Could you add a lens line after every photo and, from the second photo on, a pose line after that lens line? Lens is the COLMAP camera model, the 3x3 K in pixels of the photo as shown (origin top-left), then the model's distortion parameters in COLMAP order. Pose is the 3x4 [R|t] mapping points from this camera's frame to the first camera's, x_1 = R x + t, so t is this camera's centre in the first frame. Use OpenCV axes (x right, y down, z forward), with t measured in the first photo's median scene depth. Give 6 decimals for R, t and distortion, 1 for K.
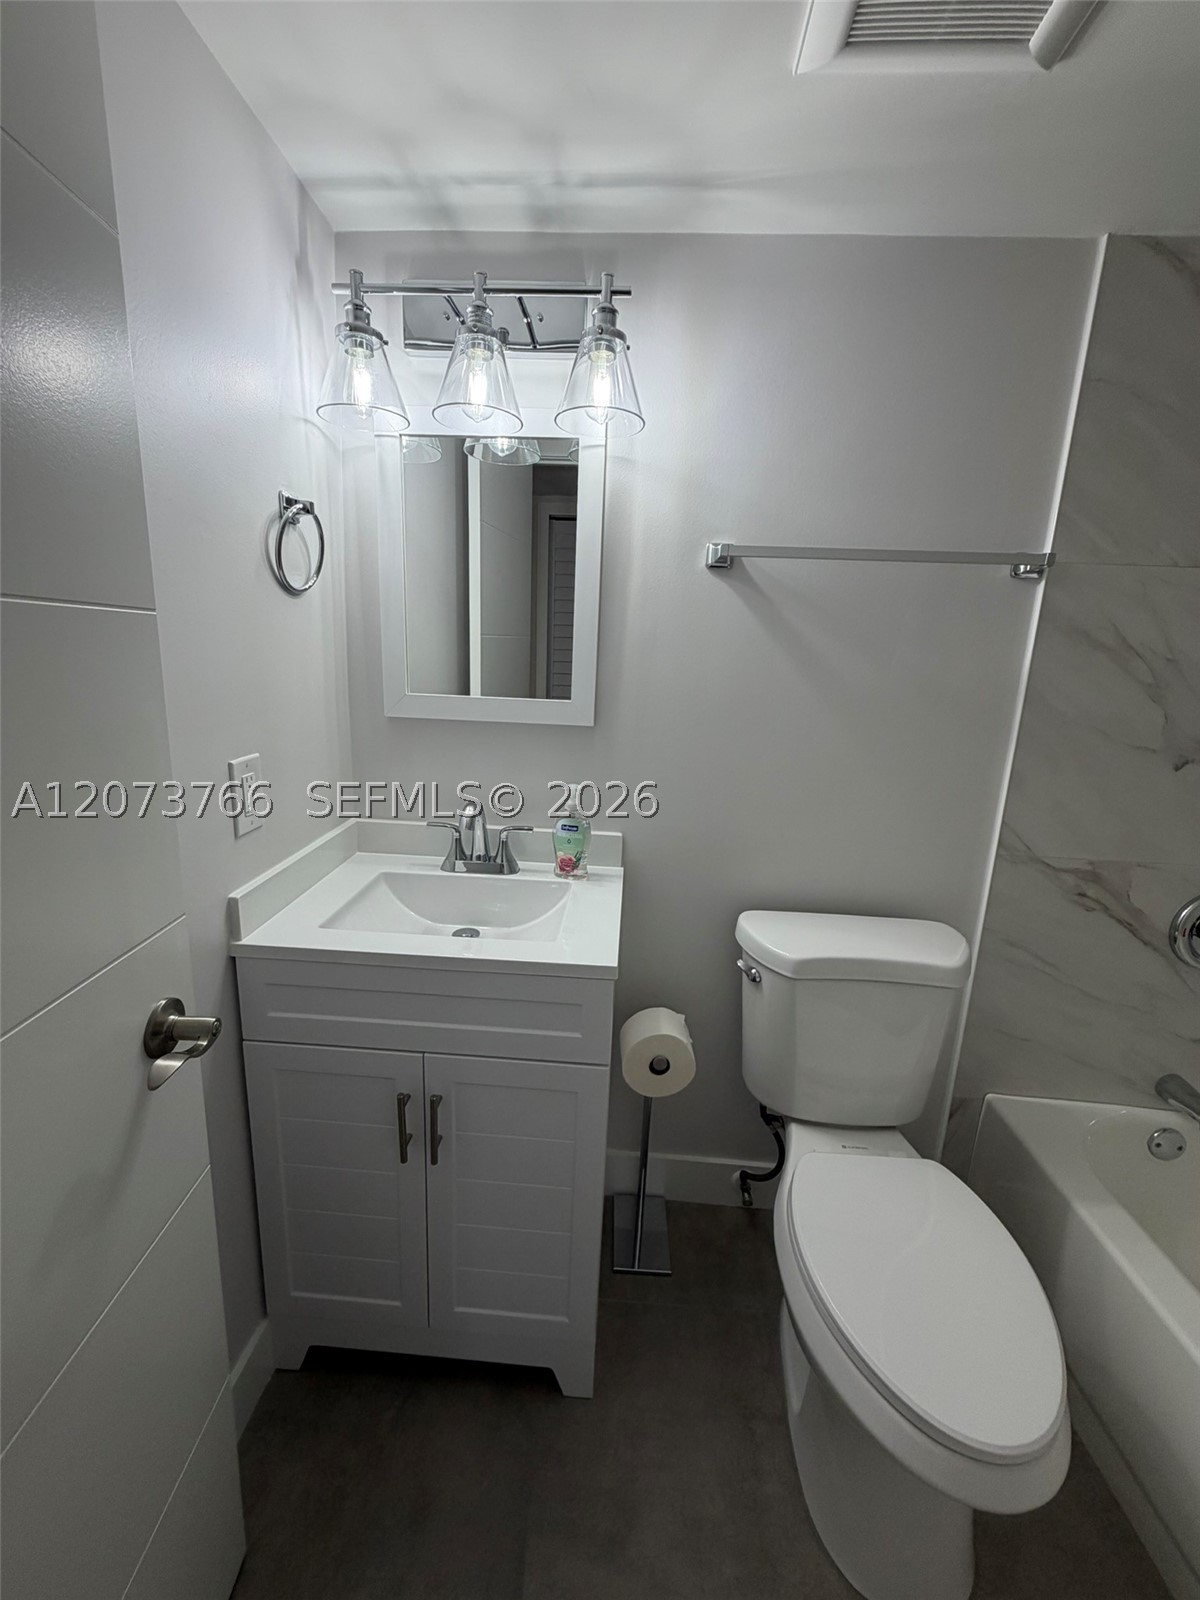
lens RADIAL K [[642.2, 0, 601.3], [0, 642.2, 798.0], [0, 0, 1]] dist [0.002465, -0.000809]
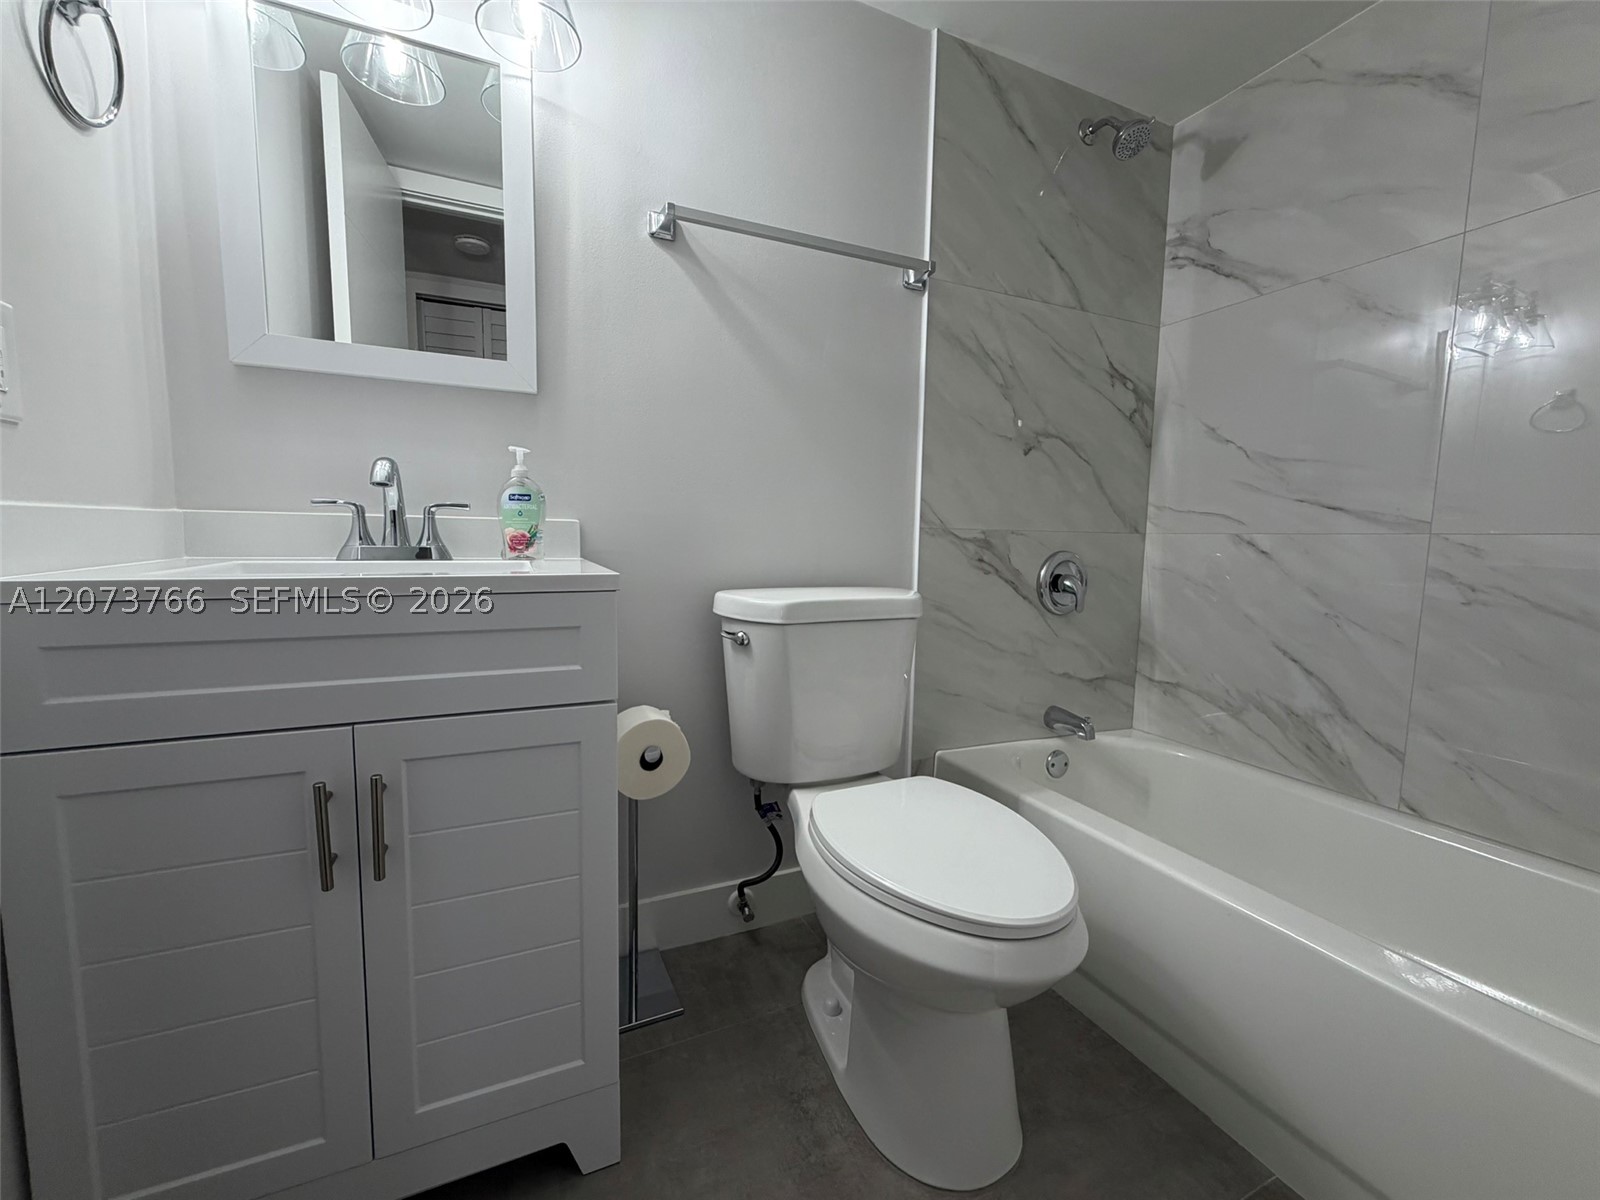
lens RADIAL K [[642.2, 0, 801.2], [0, 642.2, 601.8], [0, 0, 1]] dist [0.002465, -0.000809]
pose [[0.886686, -0.070715, 0.456933, -0.117599], [0.119060, 0.989830, -0.077853, 0.293459], [-0.446781, 0.123433, 0.886087, 0.089009]]
